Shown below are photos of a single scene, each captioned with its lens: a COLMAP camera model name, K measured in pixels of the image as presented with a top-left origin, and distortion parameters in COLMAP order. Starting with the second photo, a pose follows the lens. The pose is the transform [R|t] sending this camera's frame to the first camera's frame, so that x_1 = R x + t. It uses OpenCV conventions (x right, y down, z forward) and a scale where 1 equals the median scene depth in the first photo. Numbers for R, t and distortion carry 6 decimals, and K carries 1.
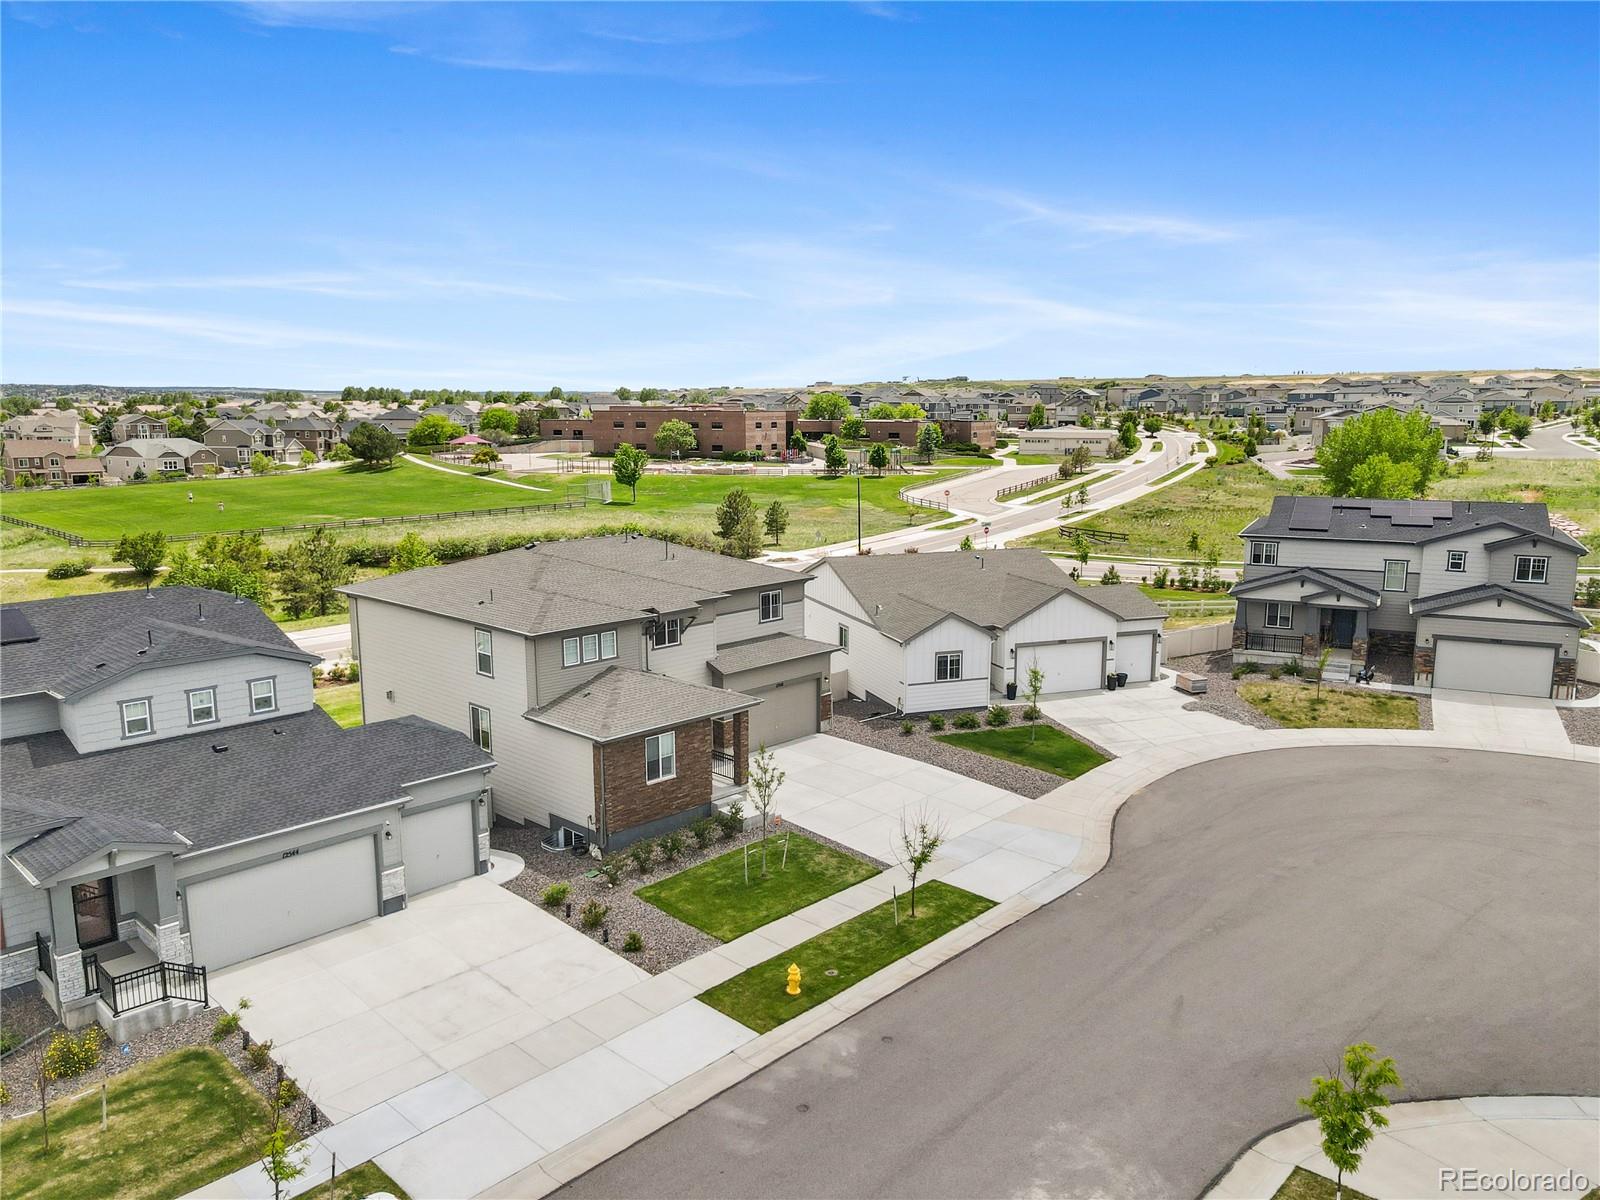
lens RADIAL K [[1174.0, 0, 811.4], [0, 1174.0, 596.2], [0, 0, 1]] dist [-0.002895, 0.031394]
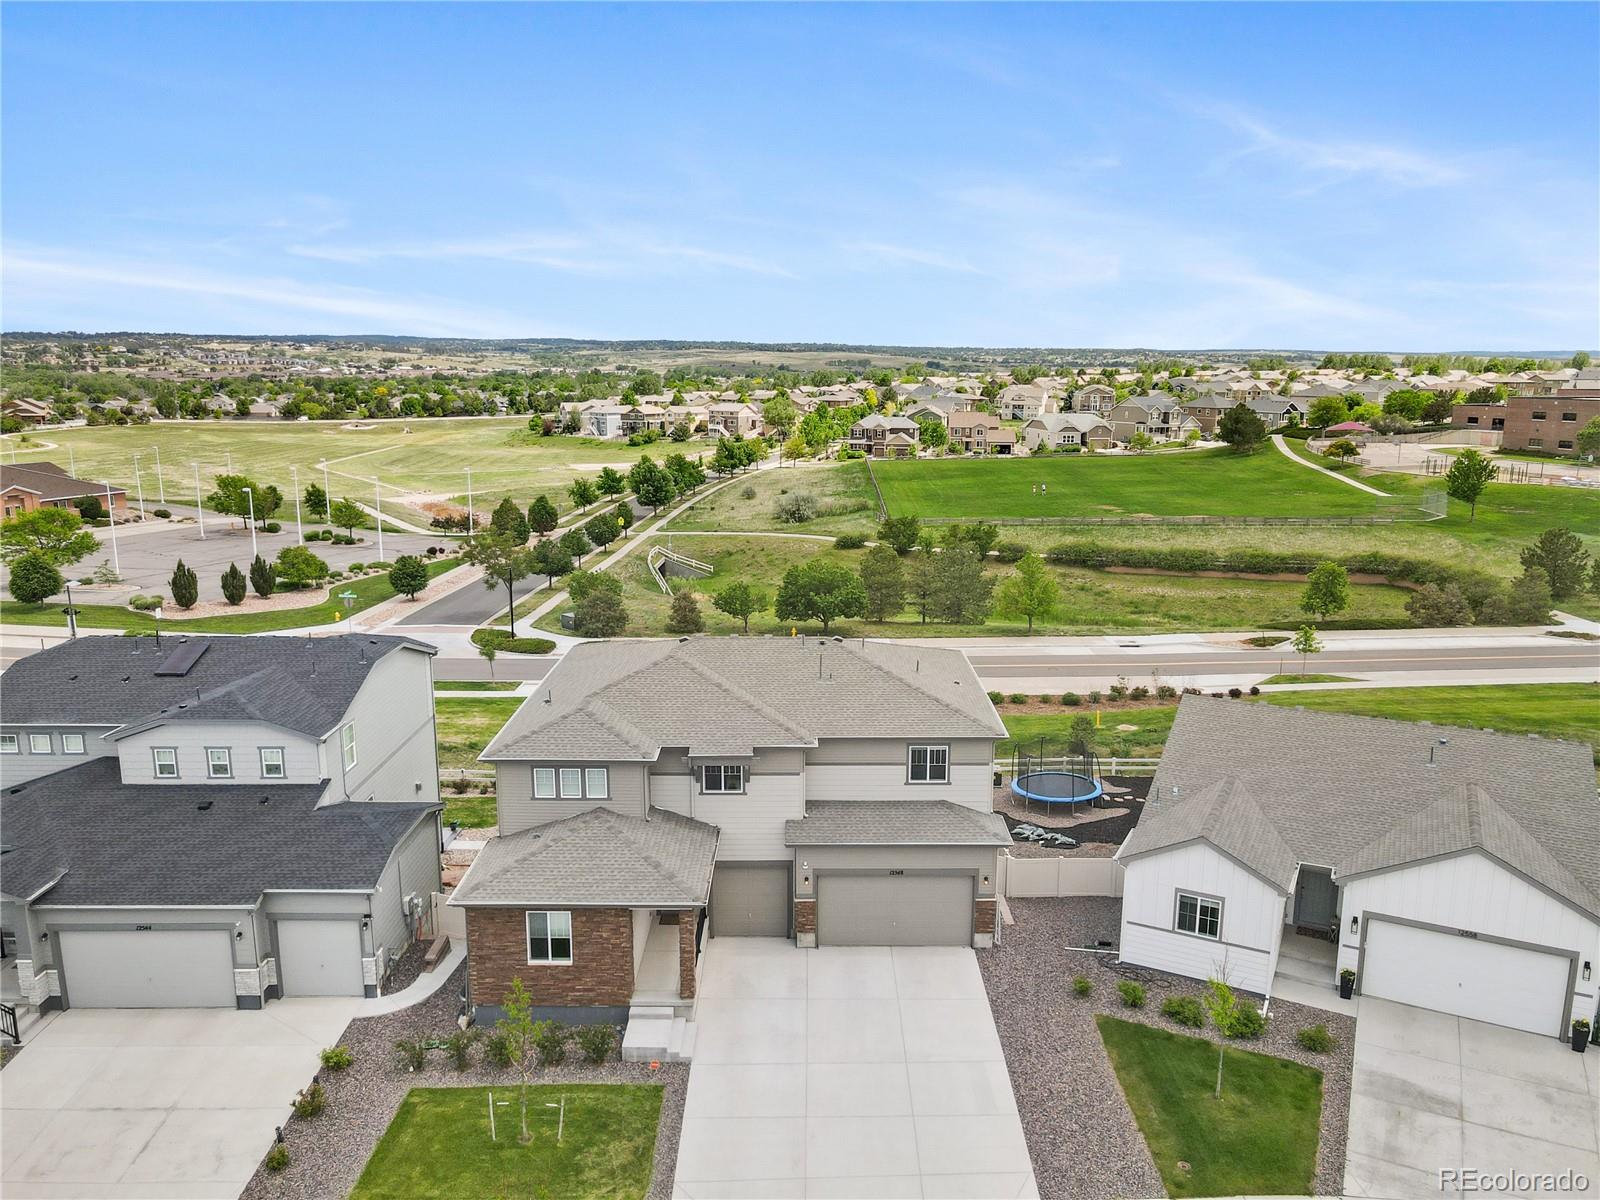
lens RADIAL K [[1174.0, 0, 811.4], [0, 1174.0, 596.2], [0, 0, 1]] dist [-0.002895, 0.031394]
pose [[0.687120, 0.144264, -0.712077, 0.480672], [-0.121532, 0.989102, 0.083116, -0.167976], [0.716307, 0.029429, 0.697164, 0.463937]]
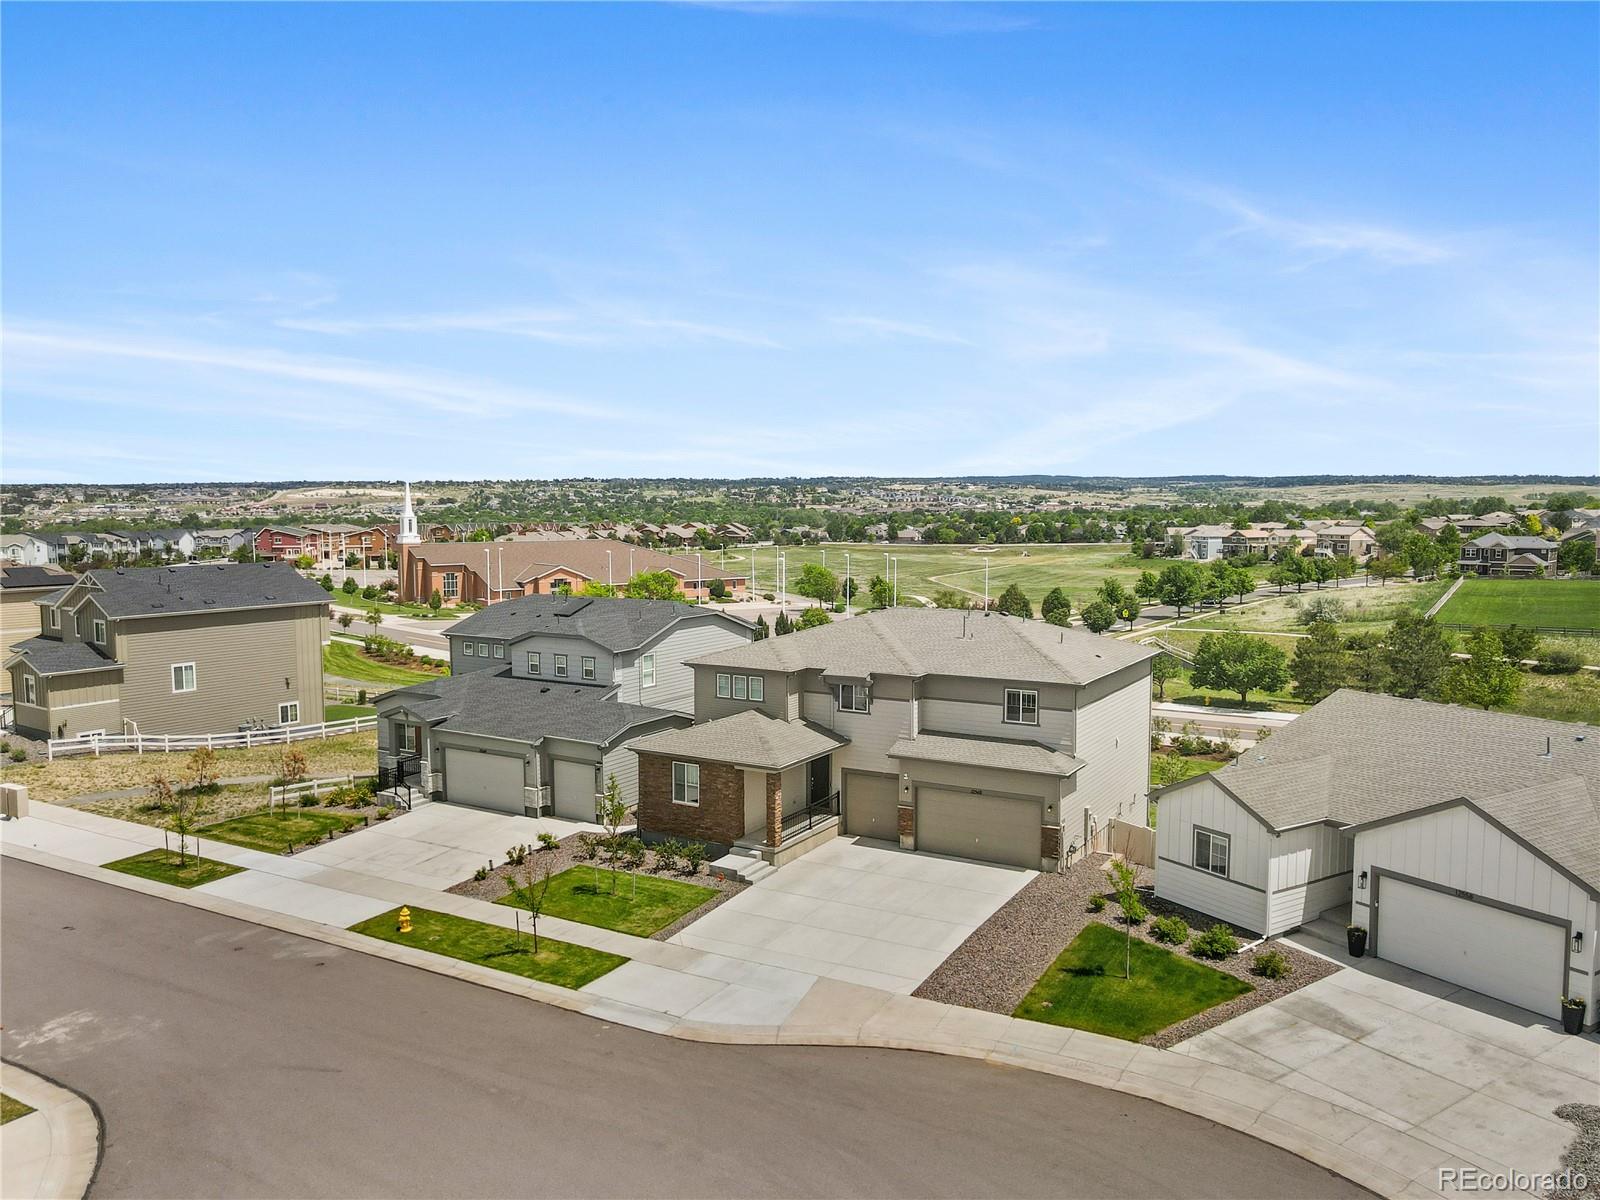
lens RADIAL K [[1174.0, 0, 811.4], [0, 1174.0, 596.2], [0, 0, 1]] dist [-0.002895, 0.031394]
pose [[0.219634, 0.078814, -0.972394, 0.848820], [-0.155772, 0.986777, 0.044795, -0.095996], [0.963066, 0.141633, 0.229007, 0.710365]]
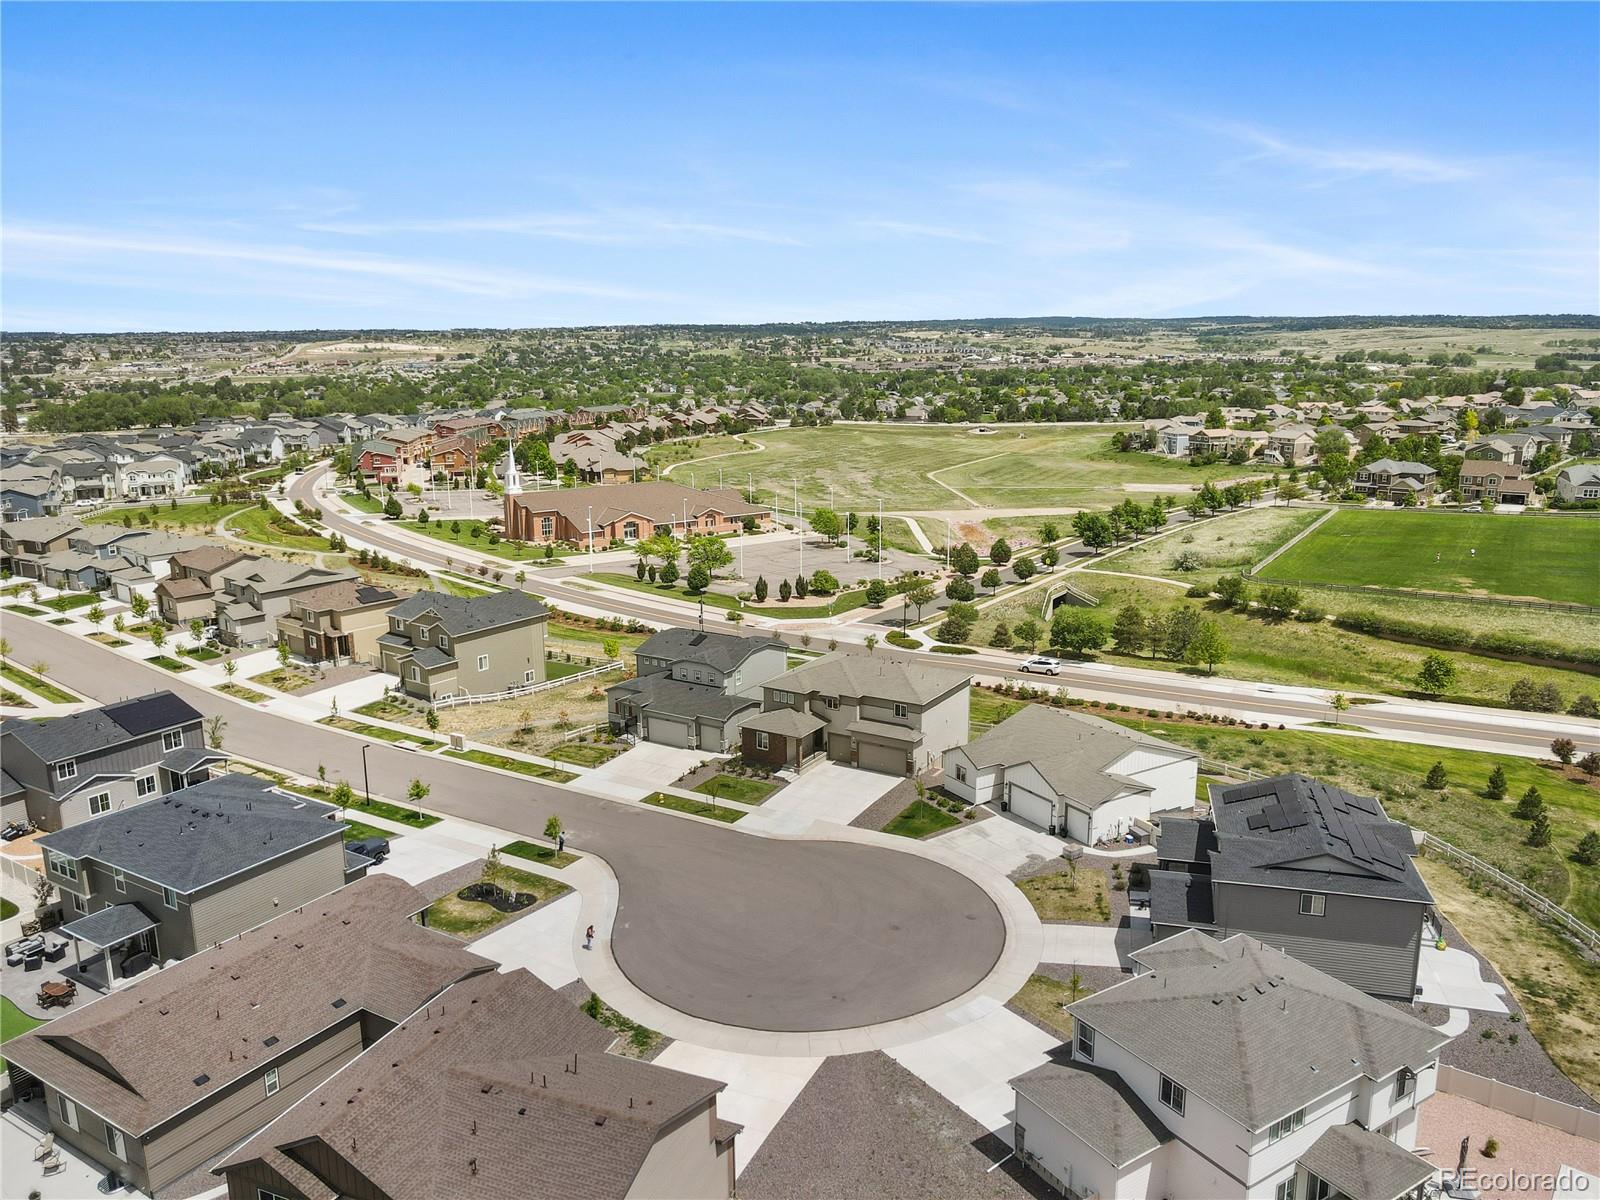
lens RADIAL K [[1174.0, 0, 811.4], [0, 1174.0, 596.2], [0, 0, 1]] dist [-0.002895, 0.031394]
pose [[0.206922, 0.205639, -0.956502, 2.103180], [-0.150298, 0.972737, 0.176615, -0.595628], [0.966744, 0.107215, 0.232188, 0.372279]]
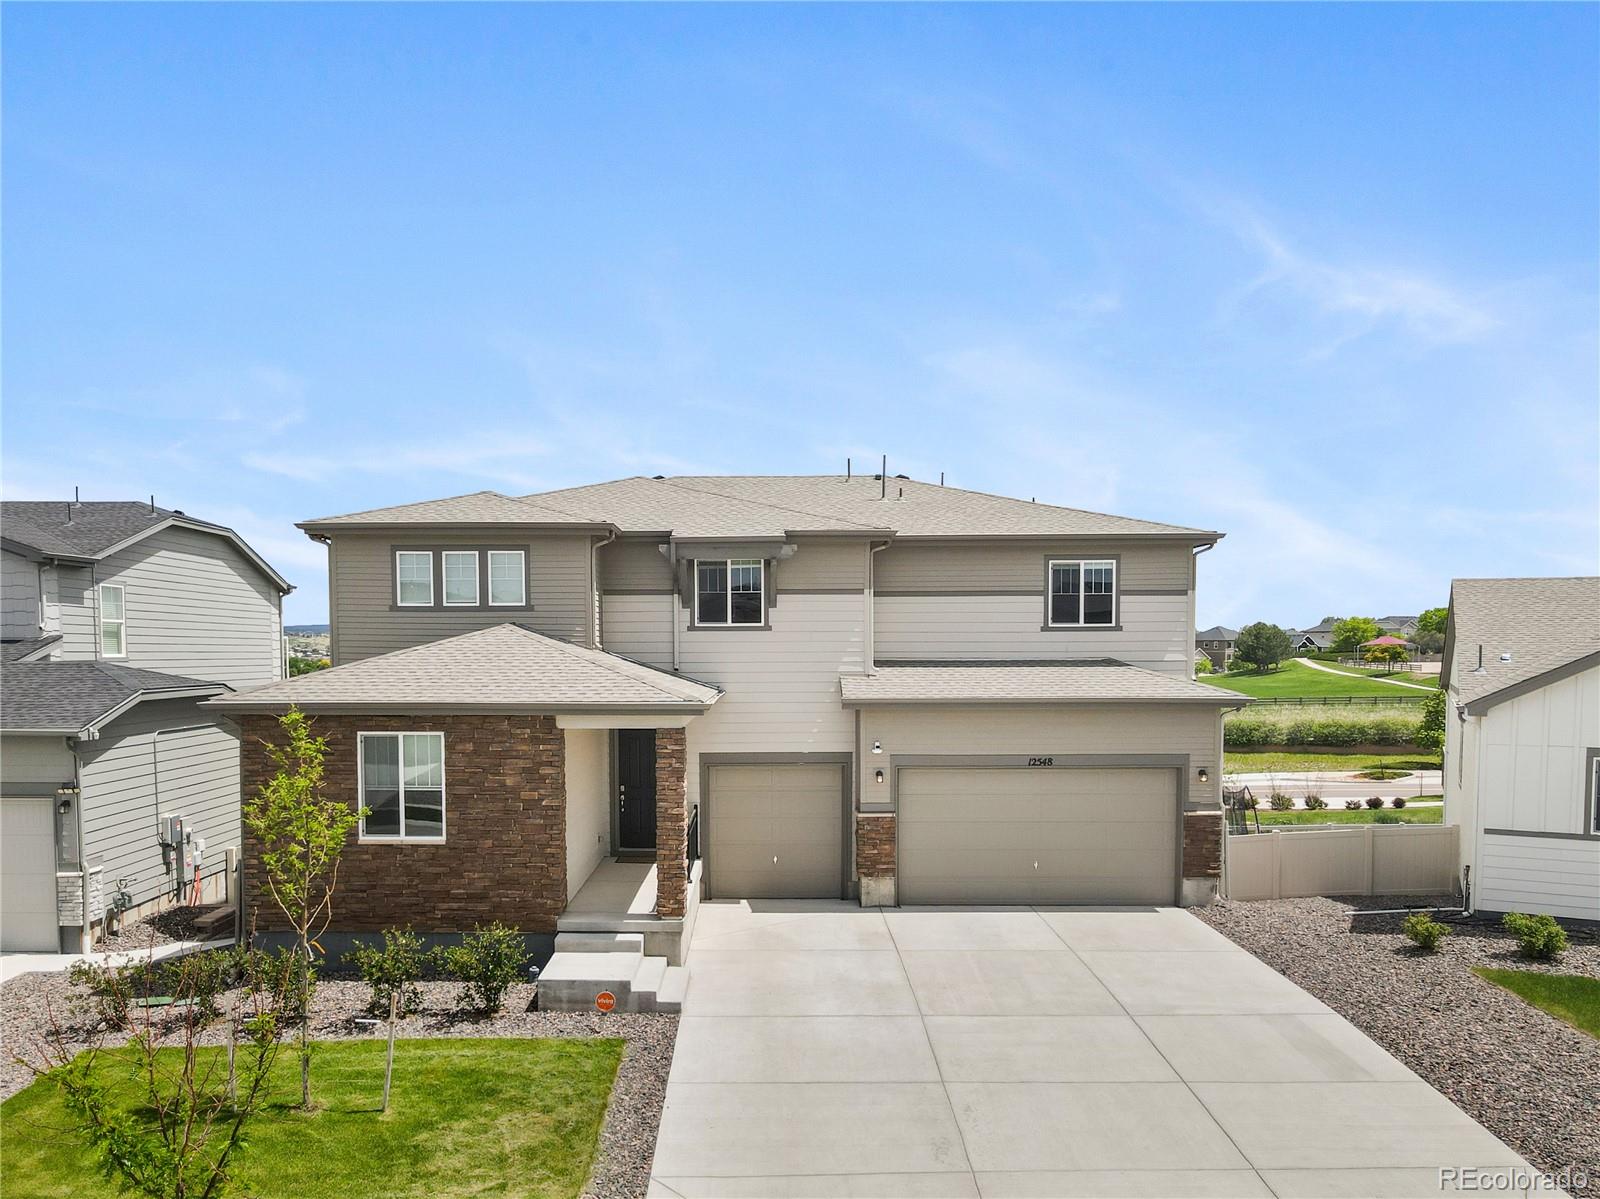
lens RADIAL K [[1233.0, 0, 745.9], [0, 1233.0, 737.9], [0, 0, 1]] dist [0.013077, 0.007323]
pose [[0.671786, 0.050426, -0.739027, 0.245768], [-0.118977, 0.992072, -0.040460, 0.104972], [0.731128, 0.115108, 0.672460, 0.673243]]
